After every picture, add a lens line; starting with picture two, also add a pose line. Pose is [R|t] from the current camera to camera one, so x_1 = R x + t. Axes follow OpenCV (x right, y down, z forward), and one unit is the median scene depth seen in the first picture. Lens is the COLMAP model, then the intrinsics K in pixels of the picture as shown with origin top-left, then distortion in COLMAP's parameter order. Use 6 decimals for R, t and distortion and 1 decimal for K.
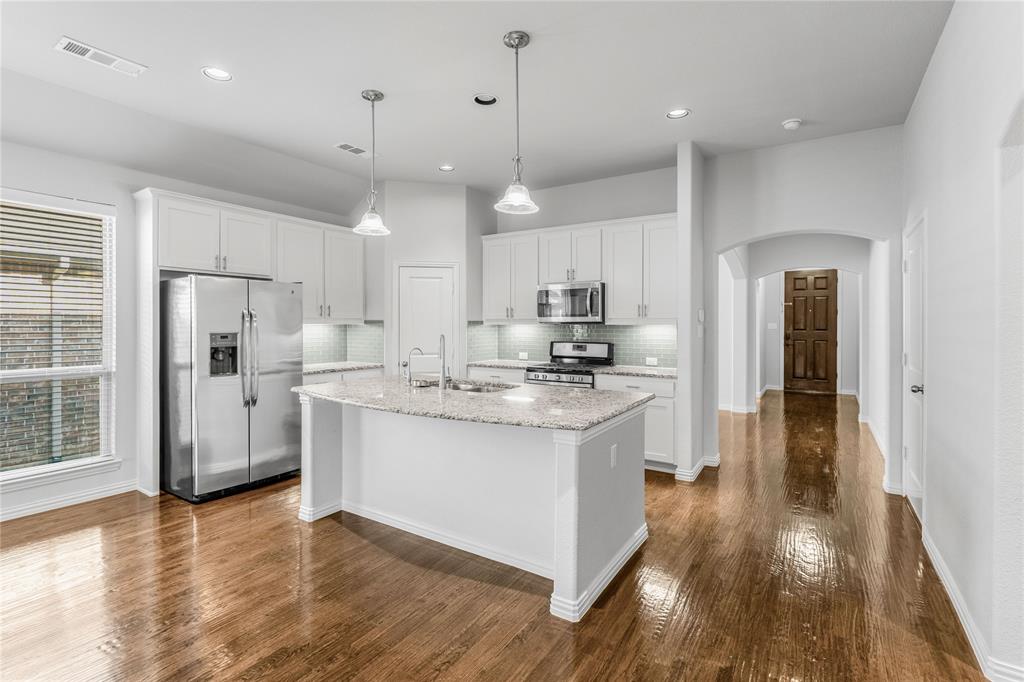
lens RADIAL K [[481.2, 0, 508.6], [0, 481.2, 321.8], [0, 0, 1]] dist [-0.004971, 0.001709]
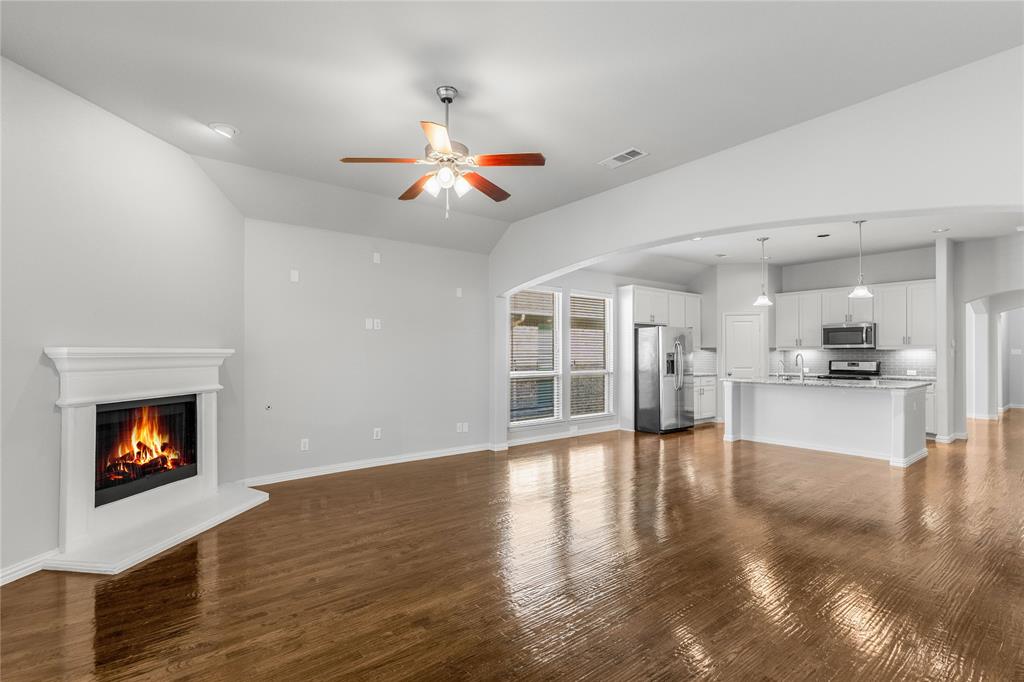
lens RADIAL K [[481.2, 0, 505.8], [0, 481.2, 352.0], [0, 0, 1]] dist [-0.004971, 0.001709]
pose [[0.947816, -0.003153, -0.318802, -0.481394], [0.003338, 0.999994, 0.000036, 0.011003], [0.318800, -0.001098, 0.947821, -0.945955]]
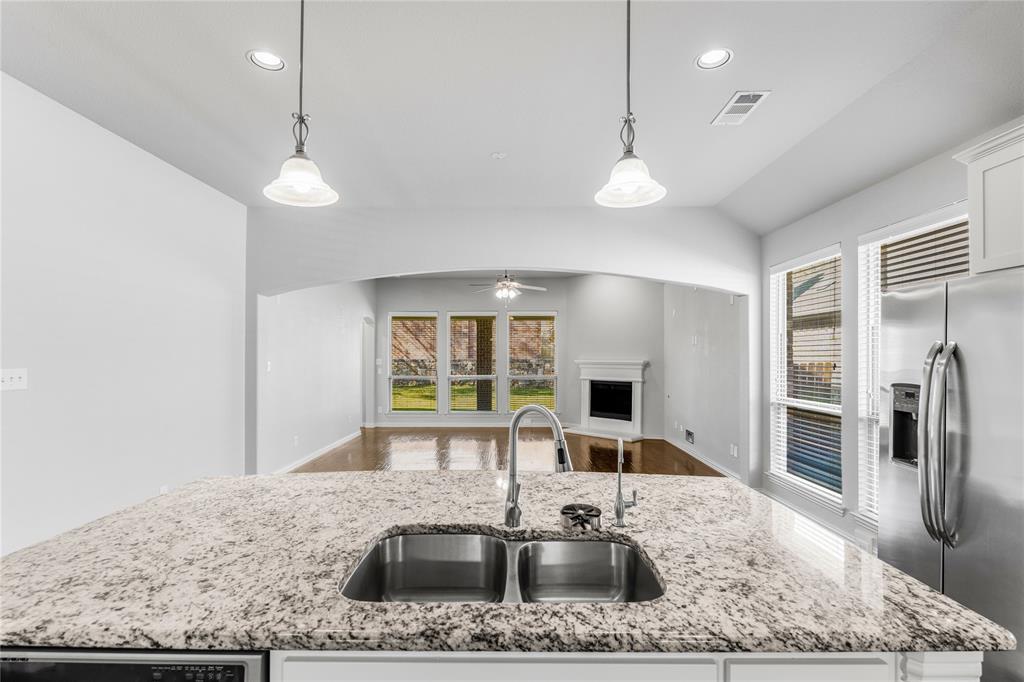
lens RADIAL K [[481.2, 0, 515.2], [0, 481.2, 354.6], [0, 0, 1]] dist [-0.004971, 0.001709]
pose [[-0.831505, -0.004947, -0.555496, 0.075143], [-0.002282, 0.999982, -0.005490, -0.009605], [0.555513, -0.003298, -0.831501, 0.966209]]
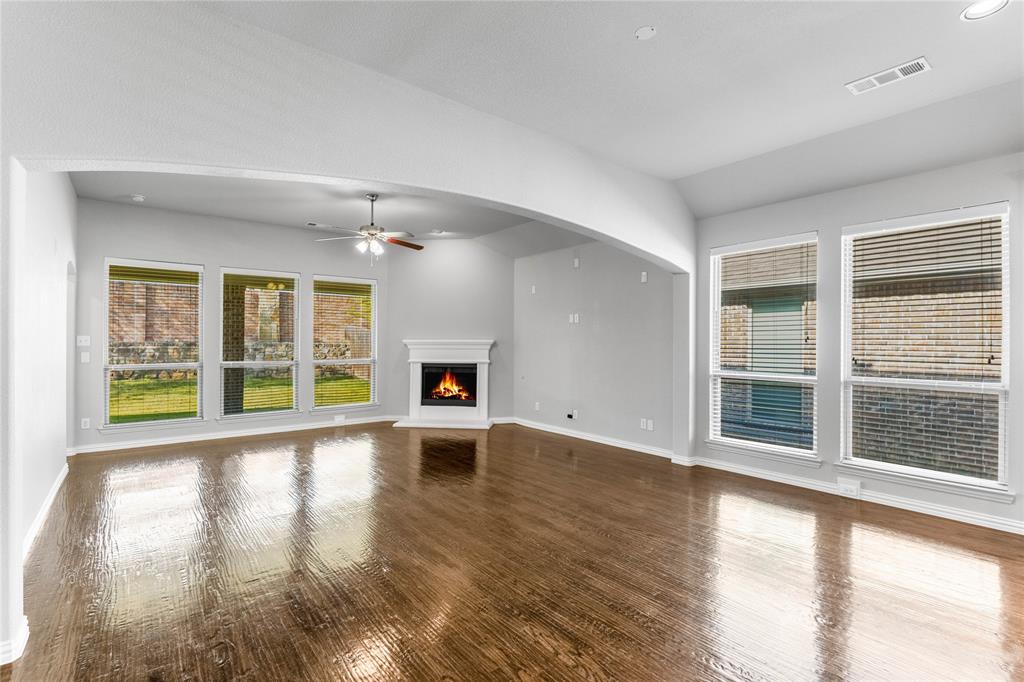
lens RADIAL K [[481.2, 0, 517.5], [0, 481.2, 340.7], [0, 0, 1]] dist [-0.004971, 0.001709]
pose [[-0.300053, -0.007570, -0.953892, 0.232577], [-0.001914, 0.999971, -0.007333, 0.016809], [0.953921, -0.000374, -0.300059, 0.333658]]
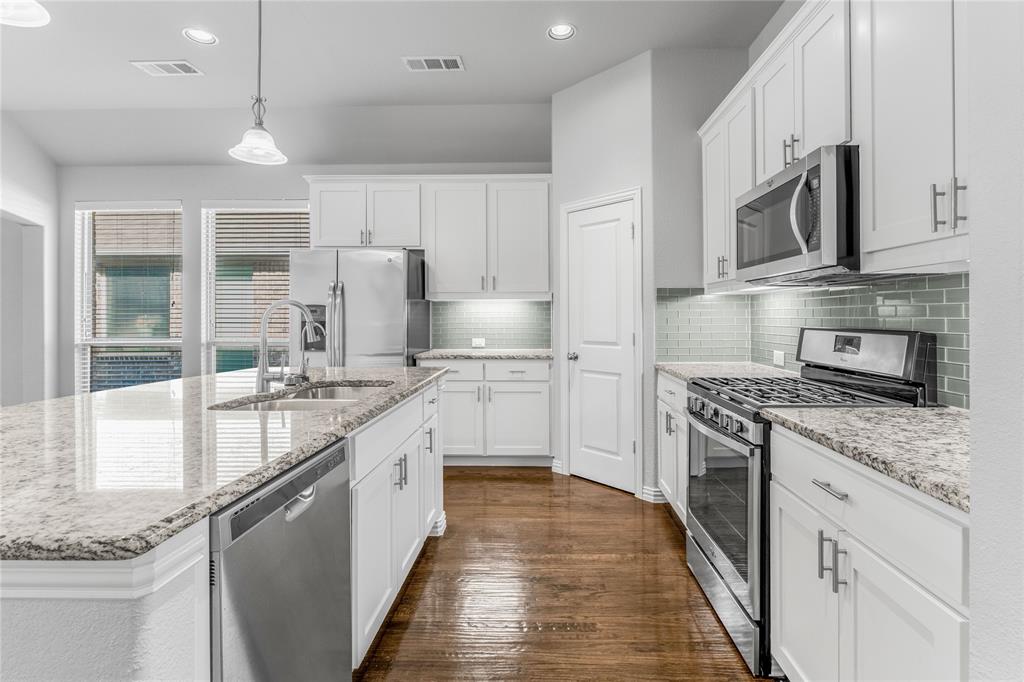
lens RADIAL K [[481.2, 0, 536.6], [0, 481.2, 314.6], [0, 0, 1]] dist [-0.004971, 0.001709]
pose [[0.539332, -0.006165, -0.842071, 0.372798], [0.007327, 0.999970, -0.002628, 0.035065], [0.842061, -0.004753, 0.539361, 0.683332]]
